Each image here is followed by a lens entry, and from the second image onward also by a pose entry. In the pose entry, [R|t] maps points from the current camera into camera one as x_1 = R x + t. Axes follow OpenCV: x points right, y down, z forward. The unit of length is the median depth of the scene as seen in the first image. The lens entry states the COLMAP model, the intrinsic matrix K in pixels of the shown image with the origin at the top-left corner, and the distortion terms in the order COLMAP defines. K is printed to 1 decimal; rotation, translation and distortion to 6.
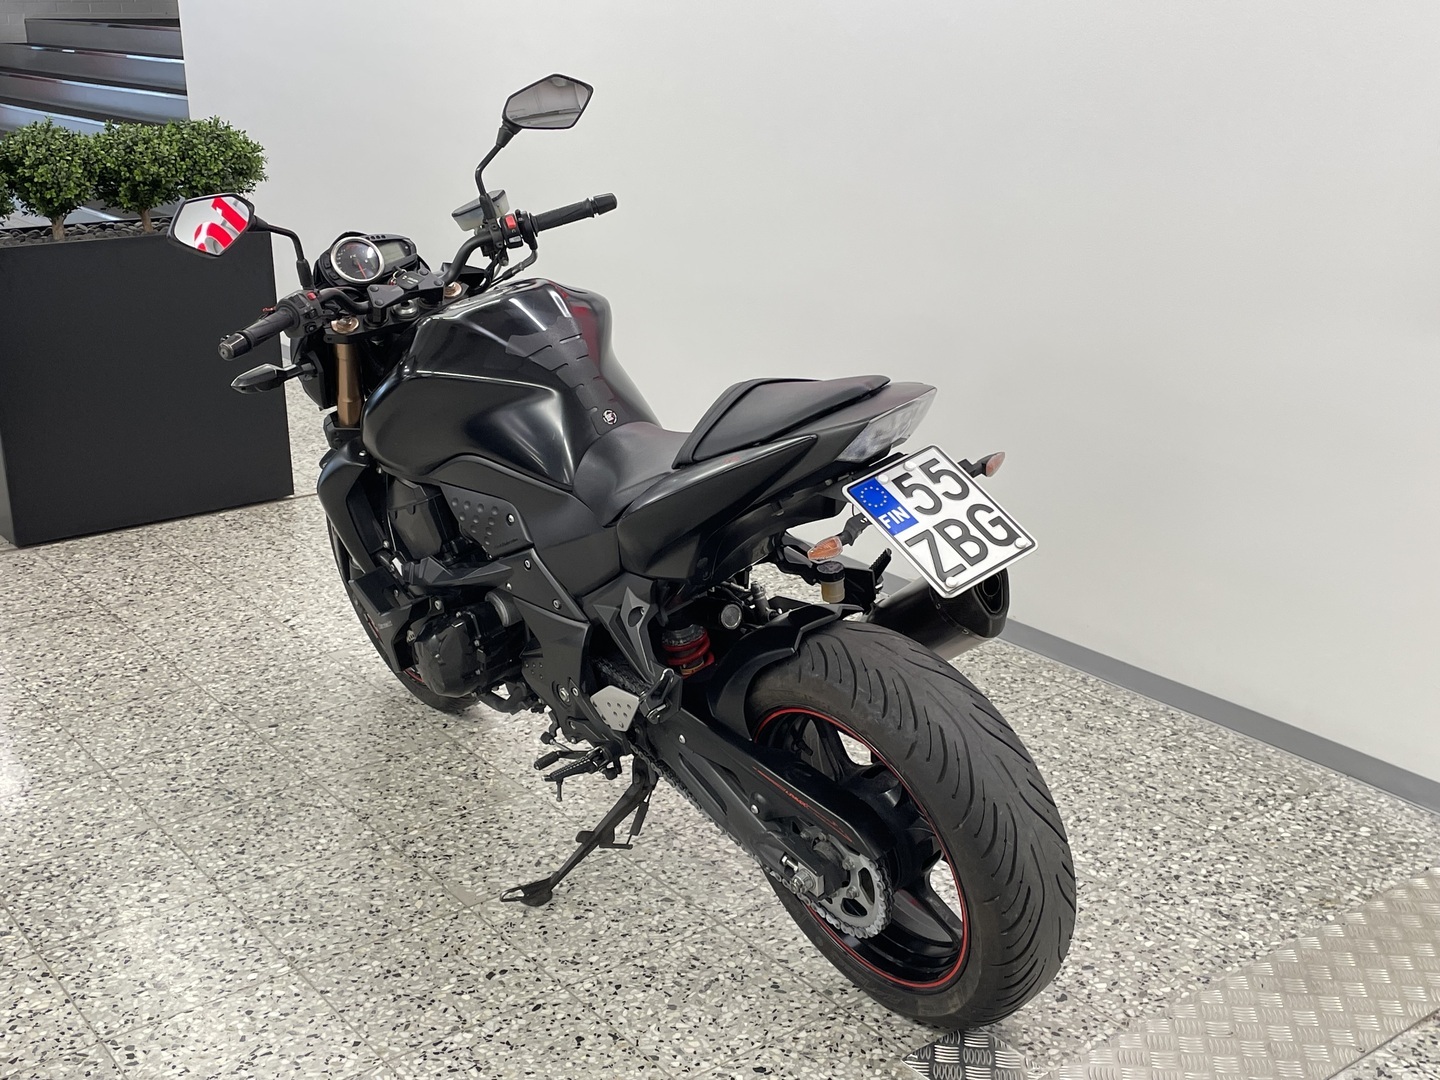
lens RADIAL K [[1678.9, 0, 725.7], [0, 1678.9, 537.0], [0, 0, 1]] dist [0.121540, -0.191322]
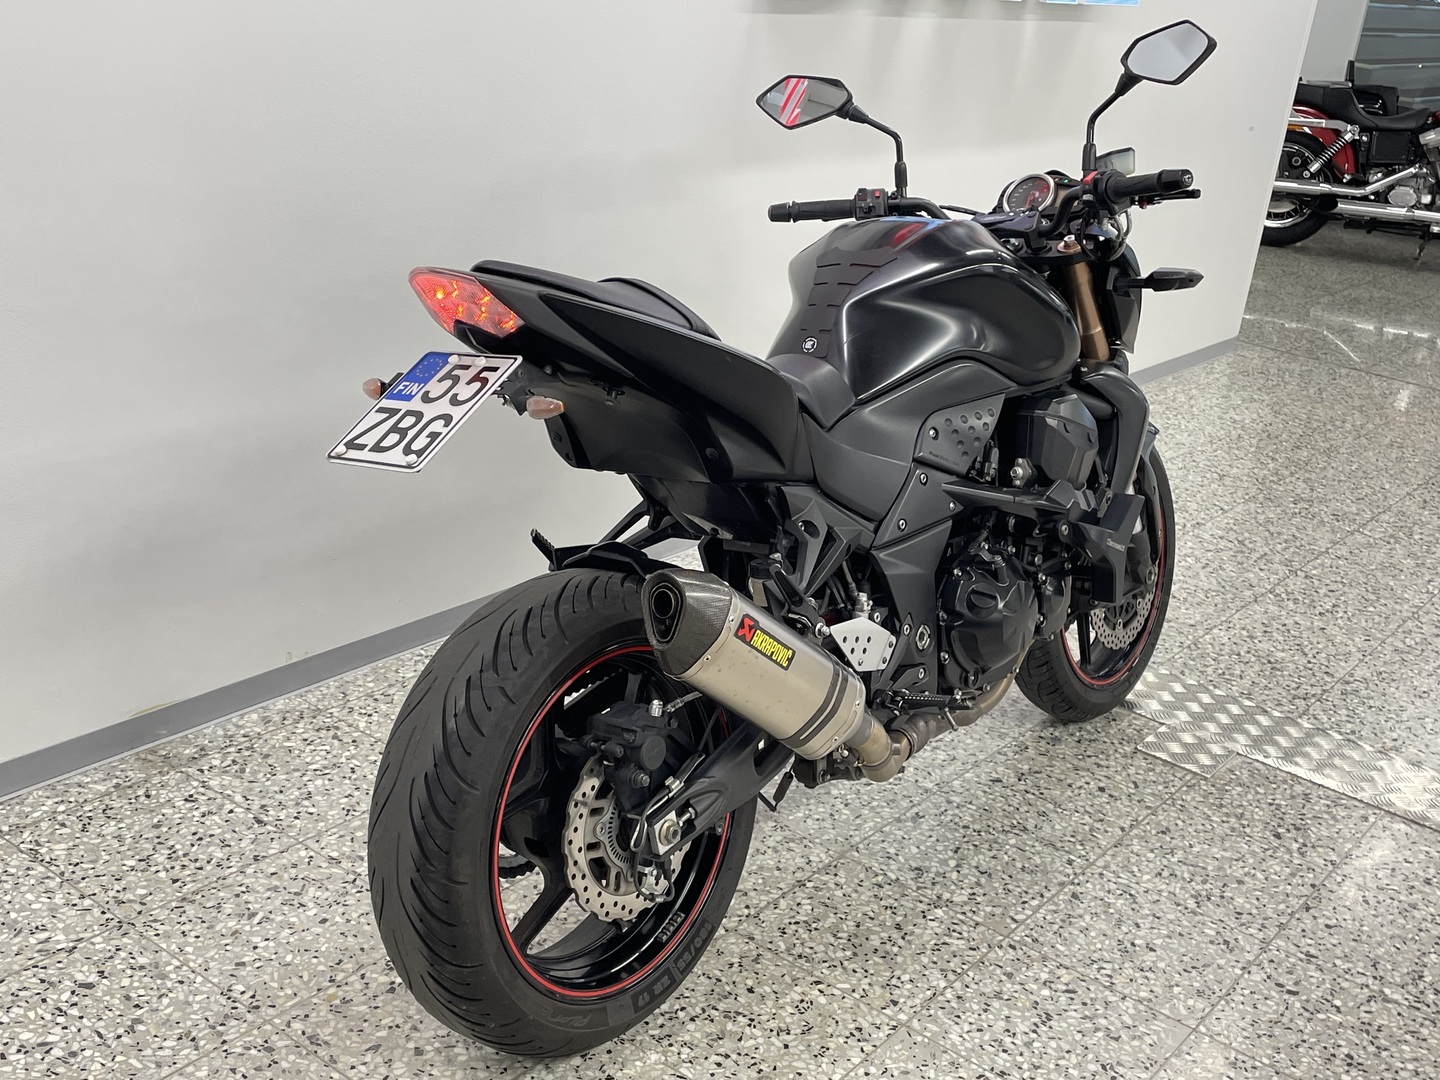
lens RADIAL K [[1666.2, 0, 730.1], [0, 1666.2, 538.4], [0, 0, 1]] dist [0.106984, -0.144782]
pose [[-0.265687, -0.373152, 0.888914, -0.716237], [0.183764, 0.885545, 0.426663, -0.385116], [-0.946383, 0.276709, -0.166706, 1.231697]]
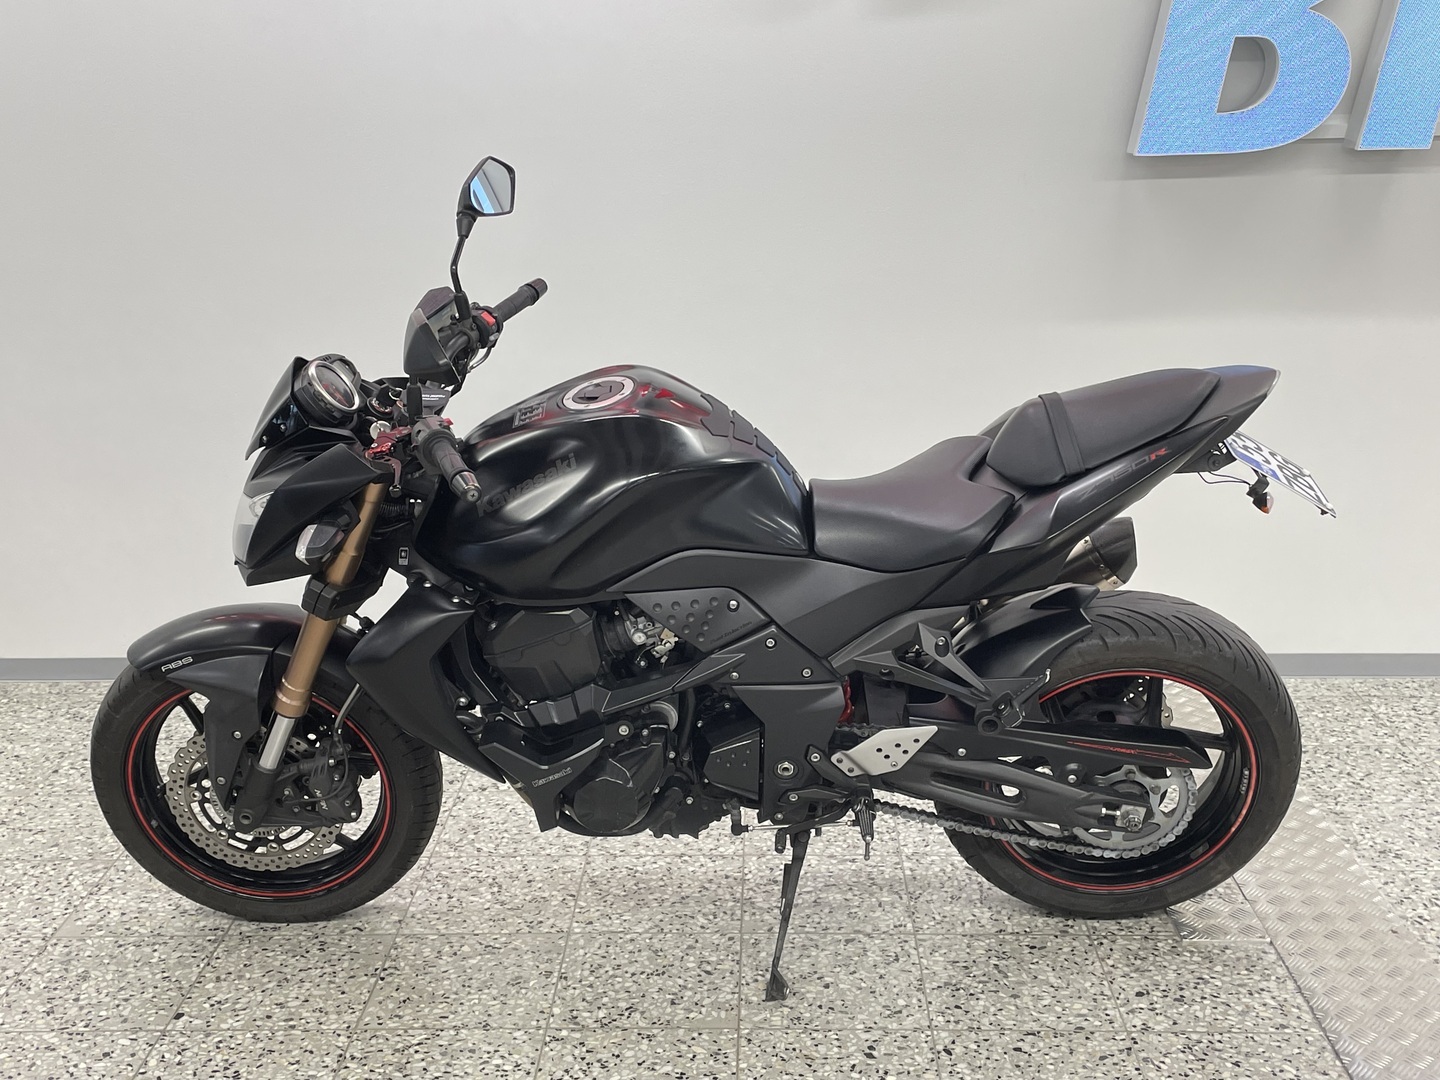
lens RADIAL K [[1679.4, 0, 720.9], [0, 1679.4, 547.0], [0, 0, 1]] dist [0.120997, -0.203296]
pose [[0.630938, -0.214985, 0.745452, -0.762111], [0.251634, 0.965604, 0.065497, -0.097498], [-0.733893, 0.146256, 0.663333, 0.328983]]
